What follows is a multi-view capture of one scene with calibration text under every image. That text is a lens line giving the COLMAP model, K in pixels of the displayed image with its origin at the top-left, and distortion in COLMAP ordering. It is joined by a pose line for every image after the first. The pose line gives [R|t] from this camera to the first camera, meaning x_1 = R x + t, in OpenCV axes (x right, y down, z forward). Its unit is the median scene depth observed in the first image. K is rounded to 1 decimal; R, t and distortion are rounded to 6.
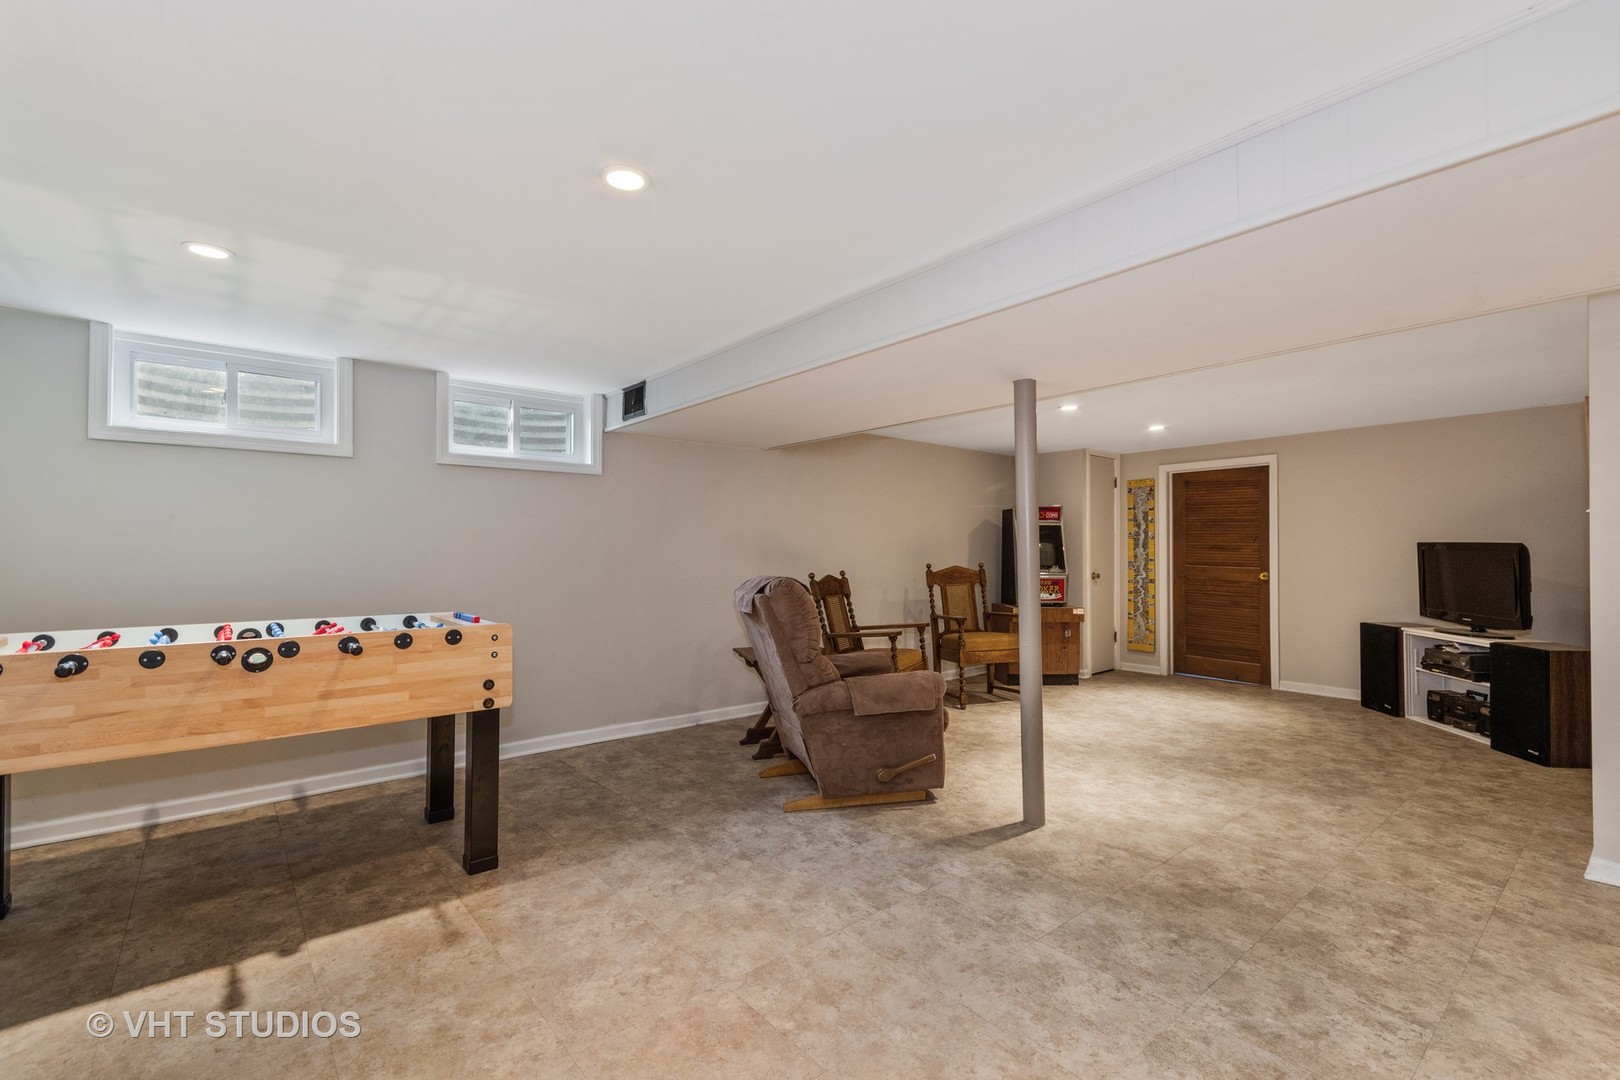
lens RADIAL K [[709.5, 0, 814.7], [0, 709.5, 545.7], [0, 0, 1]] dist [0.002466, -0.003824]
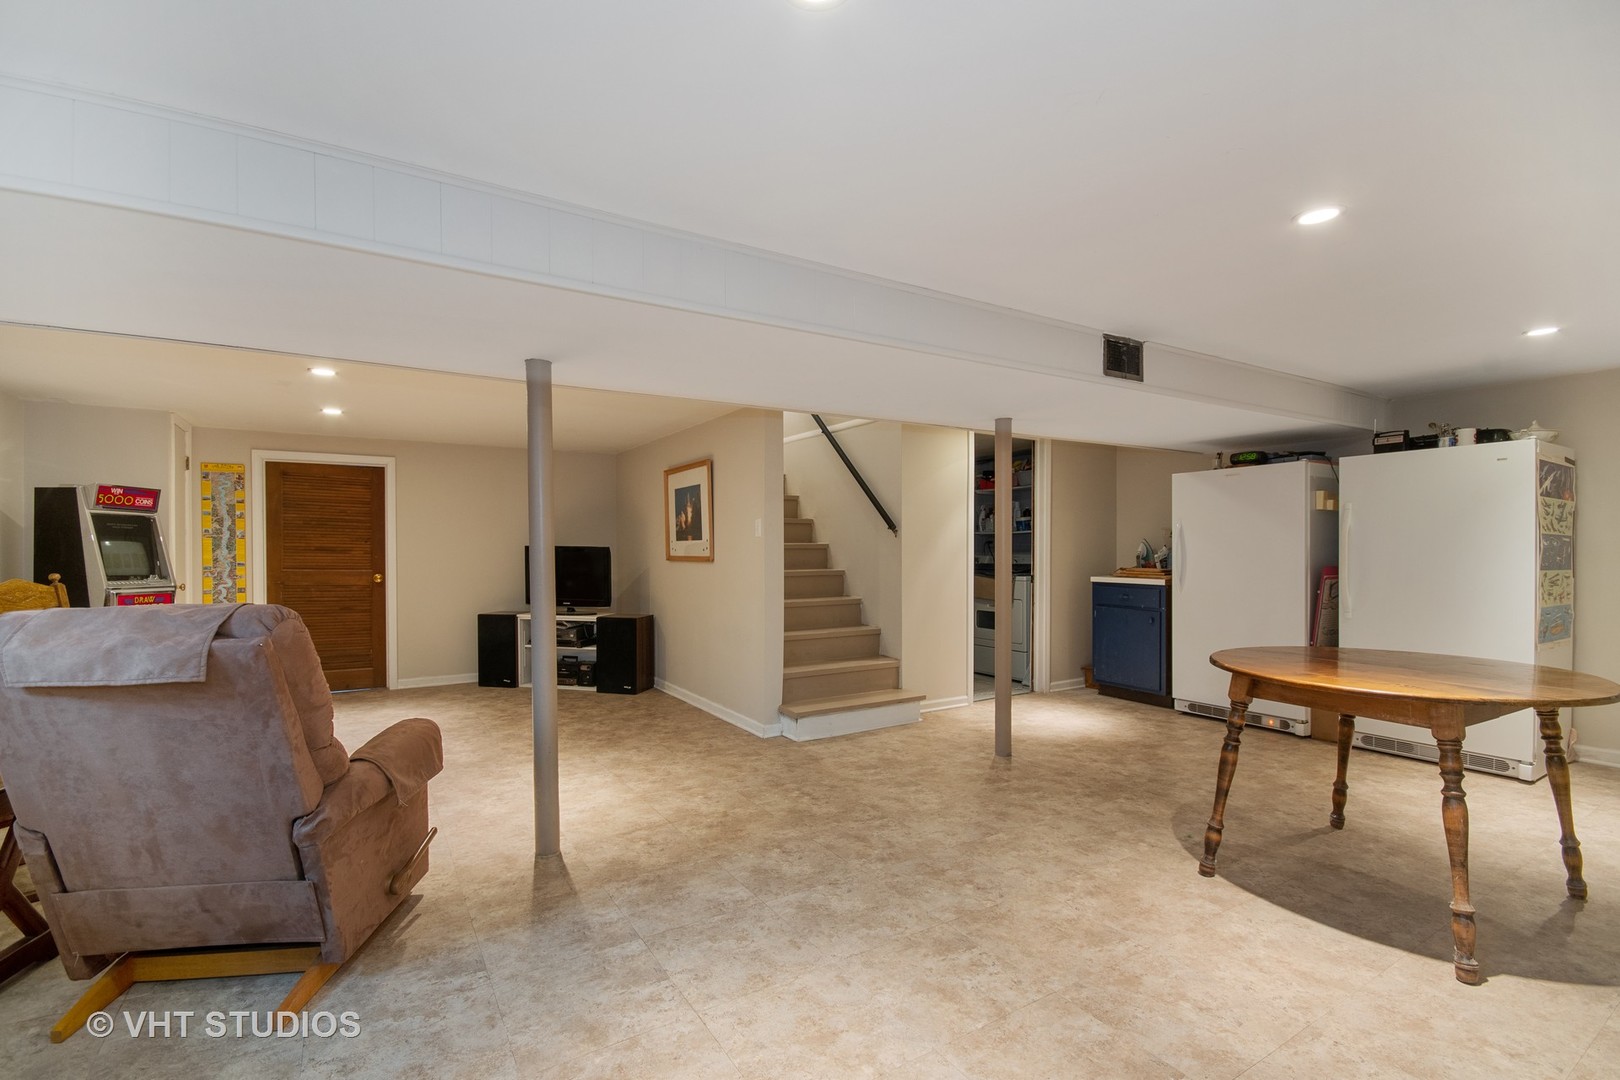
lens RADIAL K [[709.5, 0, 814.7], [0, 709.5, 545.7], [0, 0, 1]] dist [0.002466, -0.003824]
pose [[0.140370, 0.008347, 0.990064, -0.515623], [-0.004291, 0.999960, -0.007822, 0.004968], [-0.990090, -0.003150, 0.140400, 0.508799]]
